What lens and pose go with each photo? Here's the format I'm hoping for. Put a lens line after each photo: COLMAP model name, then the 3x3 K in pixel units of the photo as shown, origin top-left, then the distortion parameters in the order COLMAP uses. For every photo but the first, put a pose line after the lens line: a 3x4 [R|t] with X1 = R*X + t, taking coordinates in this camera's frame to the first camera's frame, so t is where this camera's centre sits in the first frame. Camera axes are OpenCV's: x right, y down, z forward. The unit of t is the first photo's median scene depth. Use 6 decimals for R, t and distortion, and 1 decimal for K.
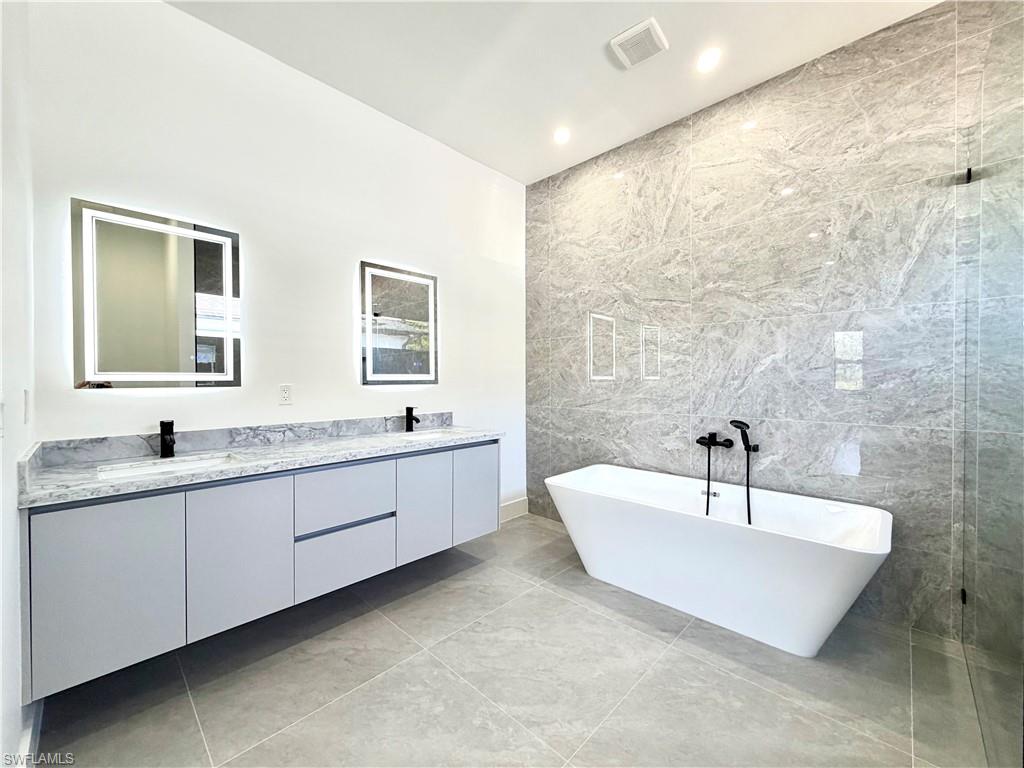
lens RADIAL K [[408.4, 0, 509.4], [0, 408.4, 385.1], [0, 0, 1]] dist [-0.000830, -0.000060]
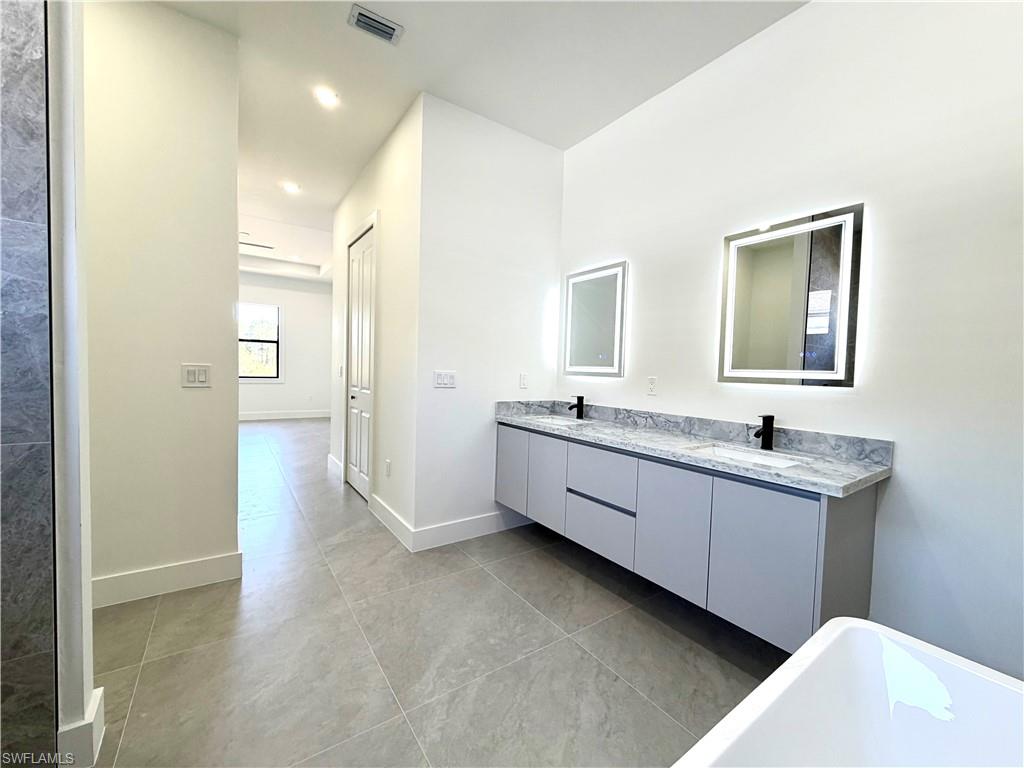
lens RADIAL K [[408.4, 0, 509.4], [0, 408.4, 385.1], [0, 0, 1]] dist [-0.000830, -0.000060]
pose [[-0.191924, 0.036686, -0.980724, 0.688472], [-0.043410, 0.998006, 0.045828, -0.016317], [0.980449, 0.051369, -0.189949, 0.872777]]
